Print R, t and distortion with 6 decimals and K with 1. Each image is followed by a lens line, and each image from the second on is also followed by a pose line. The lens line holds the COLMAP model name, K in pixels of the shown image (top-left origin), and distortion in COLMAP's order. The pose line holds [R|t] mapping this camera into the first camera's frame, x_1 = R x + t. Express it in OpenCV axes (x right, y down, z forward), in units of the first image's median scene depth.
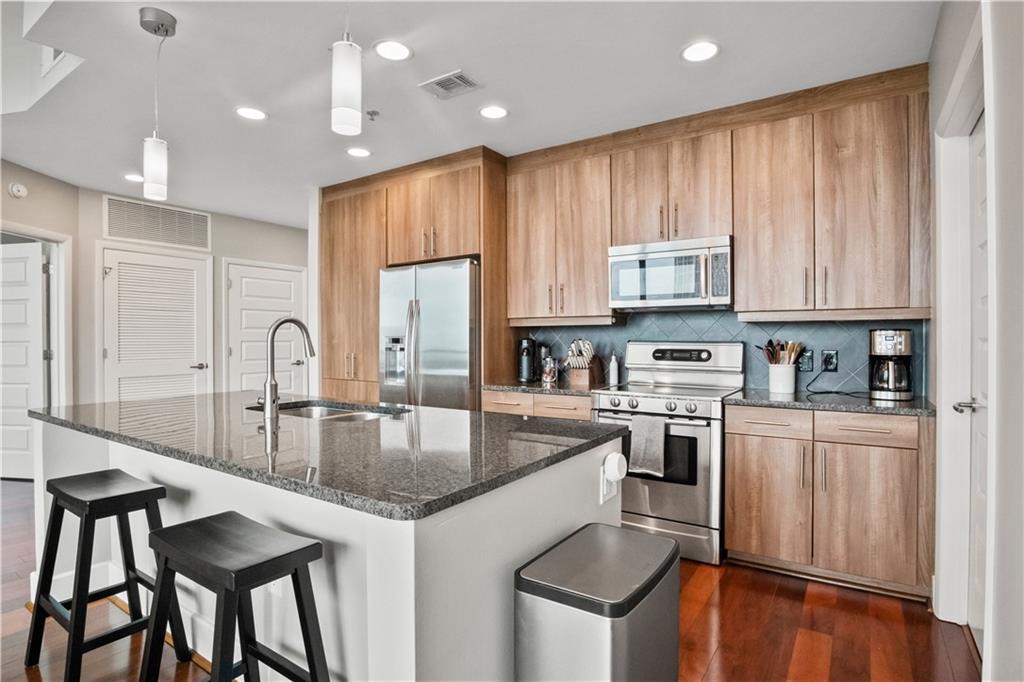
lens RADIAL K [[527.5, 0, 509.4], [0, 527.5, 335.2], [0, 0, 1]] dist [-0.032803, 0.006745]
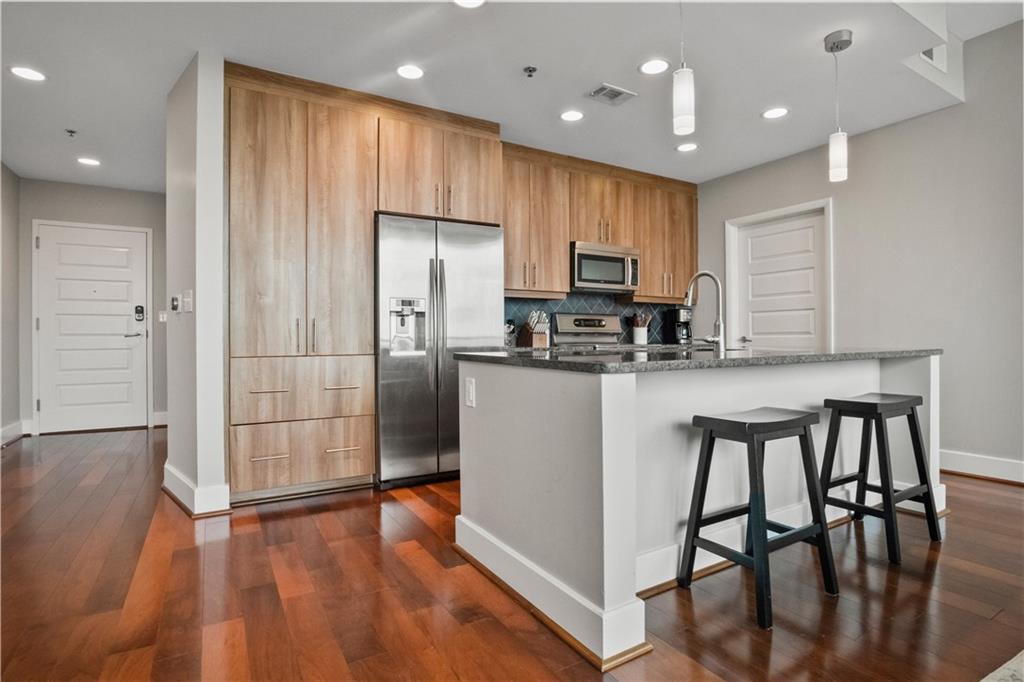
lens RADIAL K [[527.5, 0, 536.5], [0, 527.5, 338.3], [0, 0, 1]] dist [-0.032803, 0.006745]
pose [[0.410077, 0.002521, 0.912047, -1.090869], [0.003549, 0.999984, -0.004360, 0.087698], [-0.912044, 0.005025, 0.410061, 0.546417]]
